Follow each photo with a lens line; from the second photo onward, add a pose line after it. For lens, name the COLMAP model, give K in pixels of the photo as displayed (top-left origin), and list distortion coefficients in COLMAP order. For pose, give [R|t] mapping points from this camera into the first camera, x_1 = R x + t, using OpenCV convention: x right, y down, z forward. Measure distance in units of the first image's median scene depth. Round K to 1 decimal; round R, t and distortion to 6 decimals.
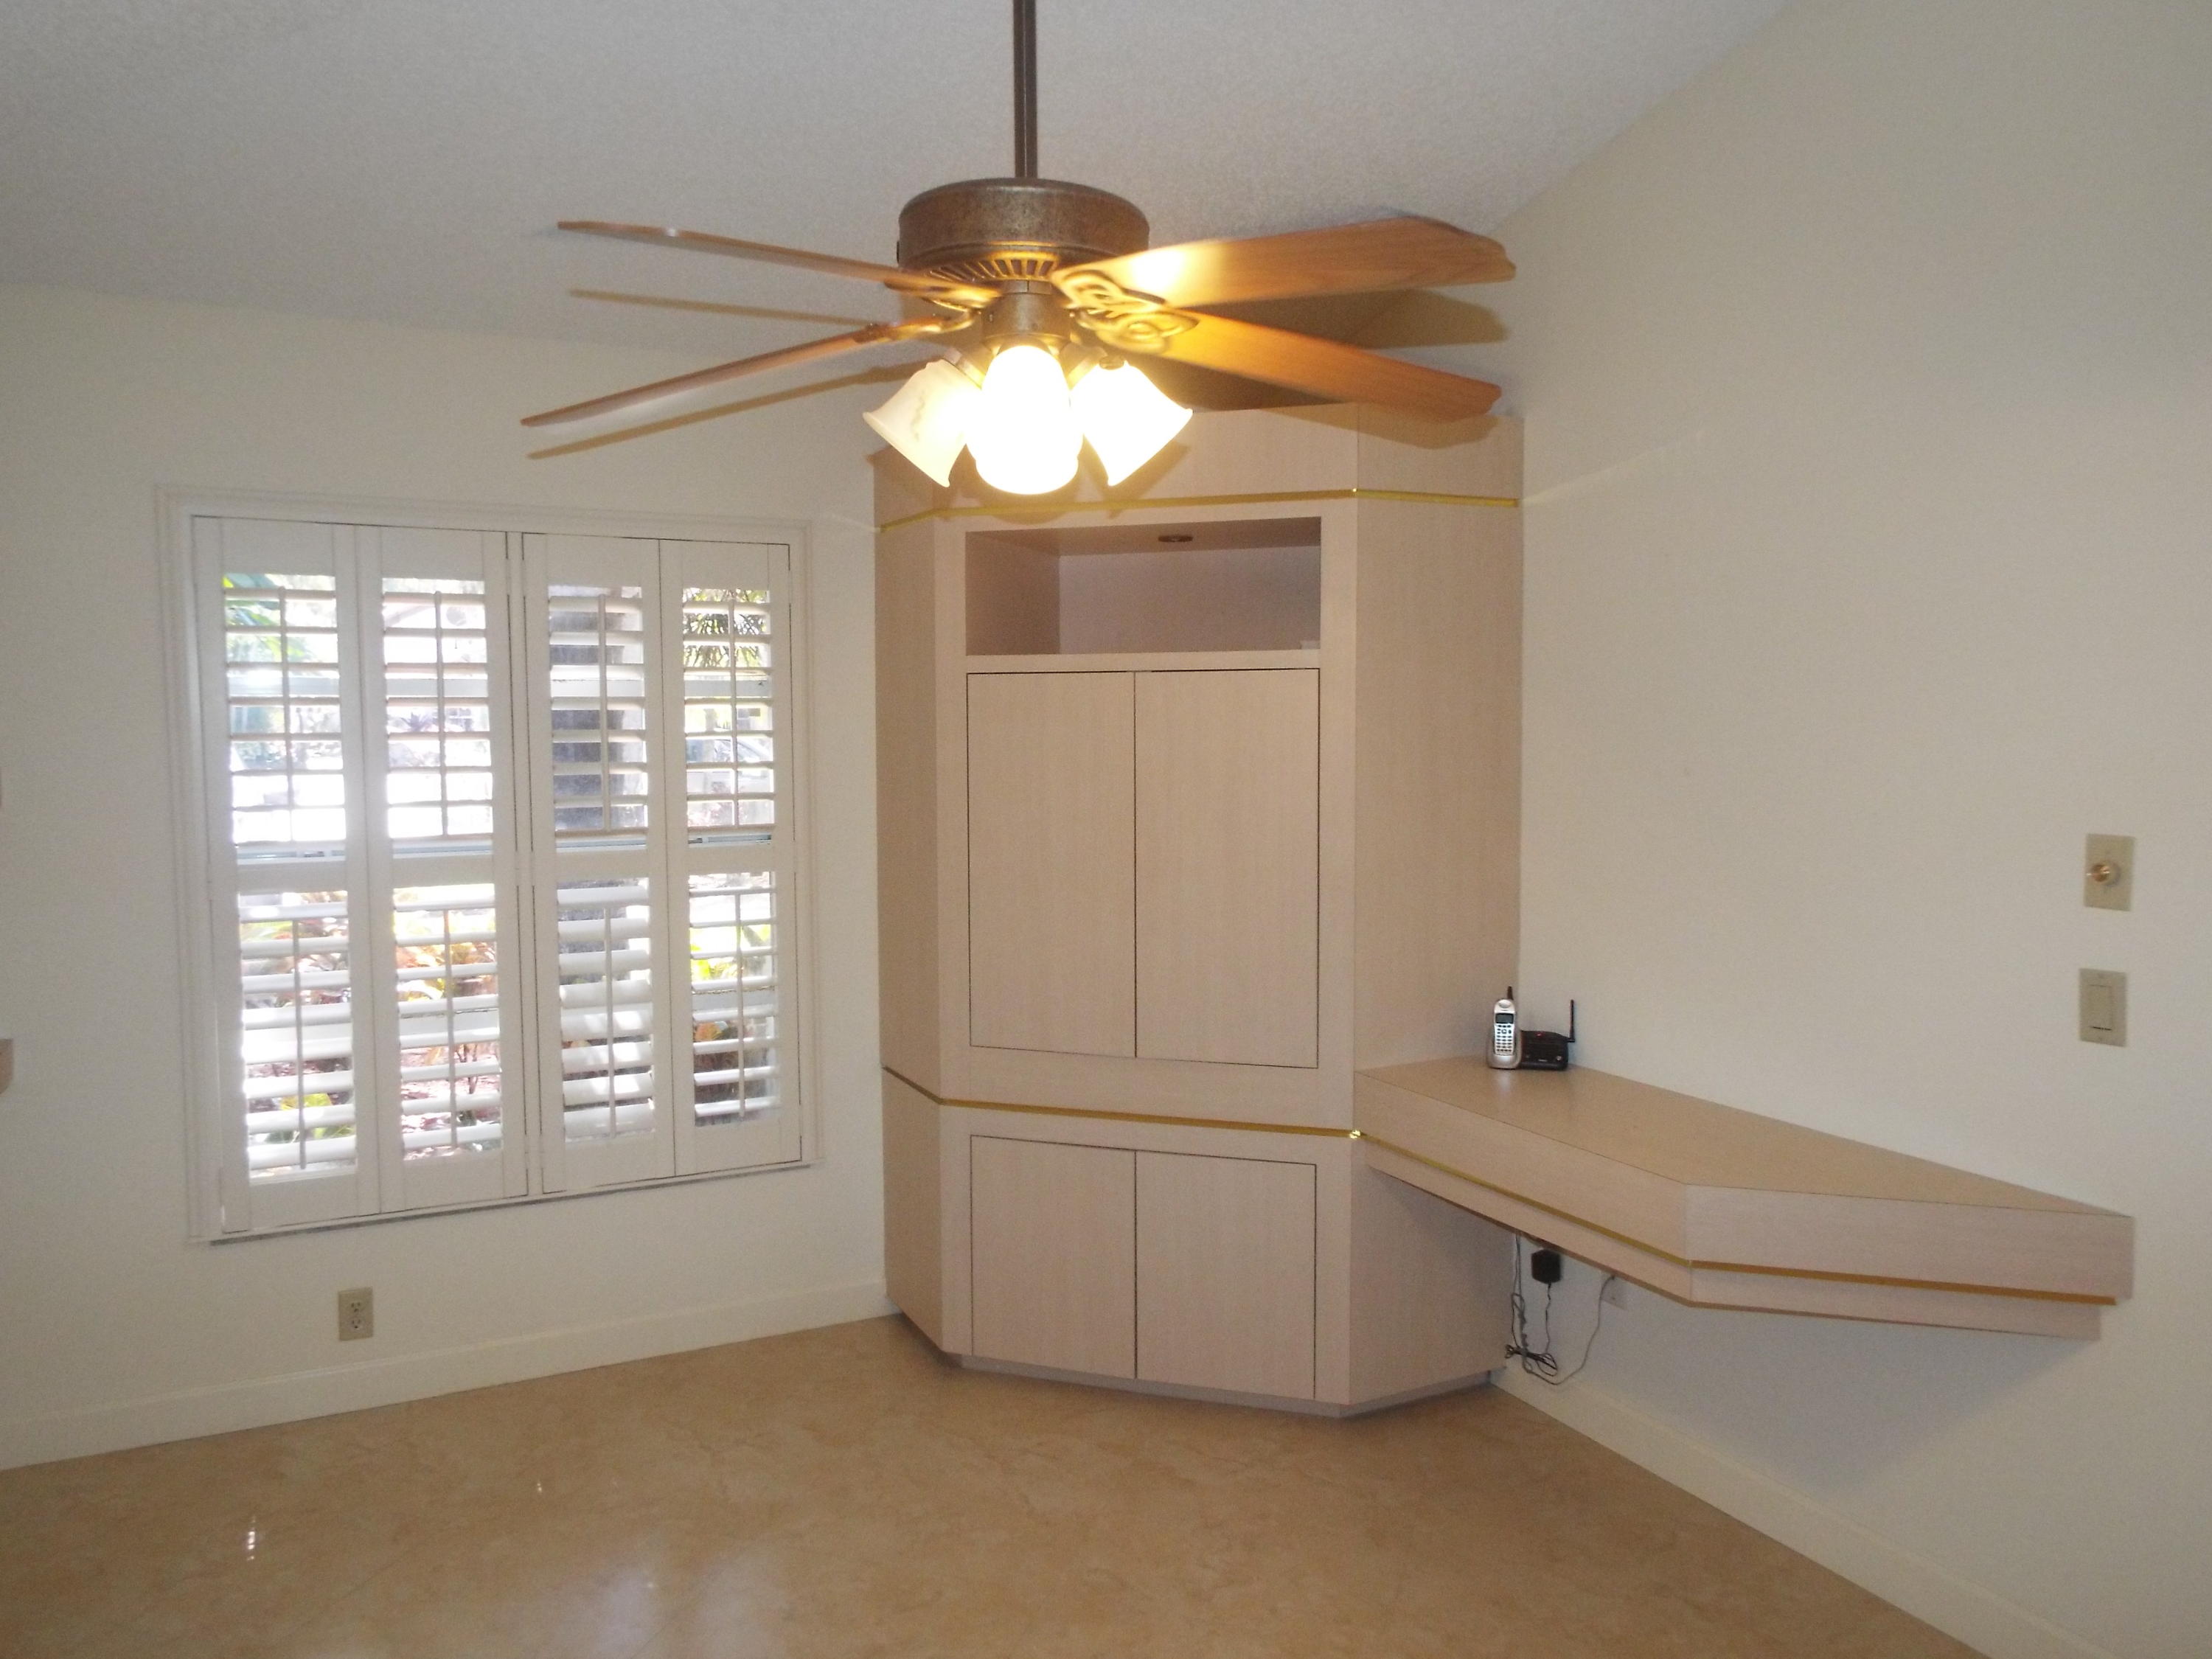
lens RADIAL K [[1585.2, 0, 1100.8], [0, 1585.2, 823.4], [0, 0, 1]] dist [-0.032276, -0.000945]
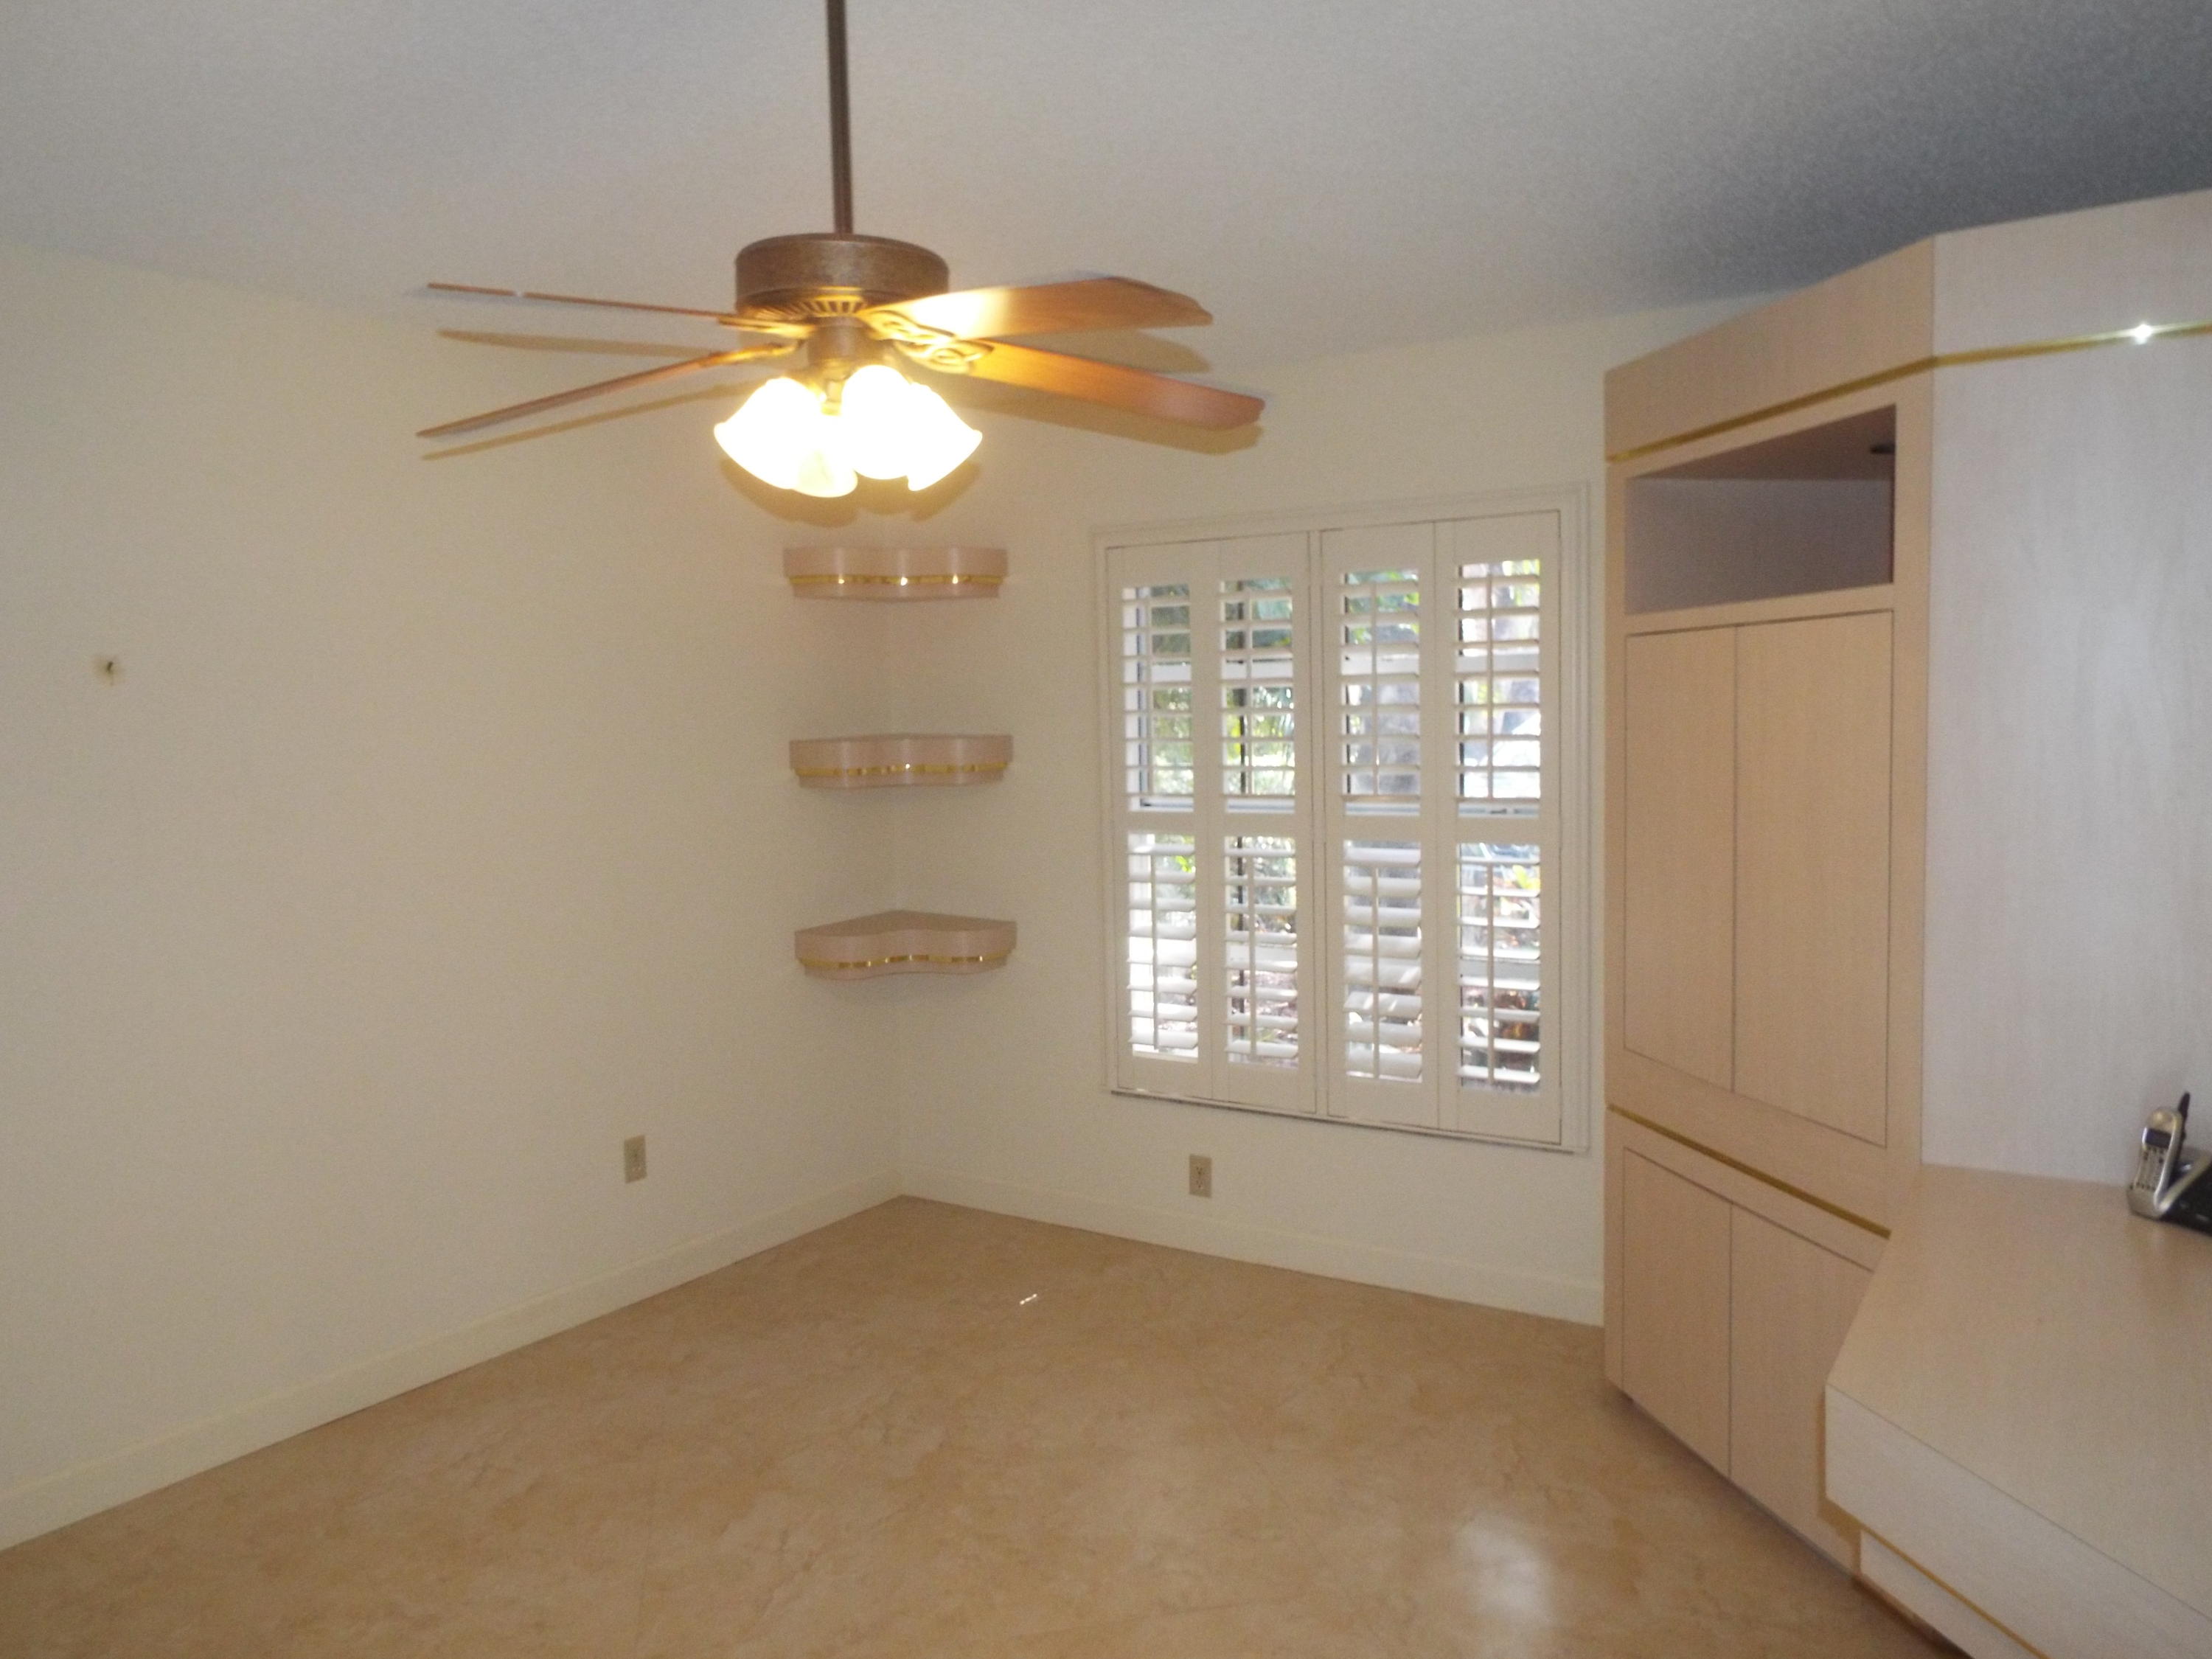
lens RADIAL K [[1623.4, 0, 1098.4], [0, 1623.4, 825.9], [0, 0, 1]] dist [-0.033372, 0.002549]
pose [[0.493258, 0.056694, -0.868033, 0.554598], [-0.034212, 0.998366, 0.045766, -0.019791], [0.869210, 0.007122, 0.494392, 0.274526]]
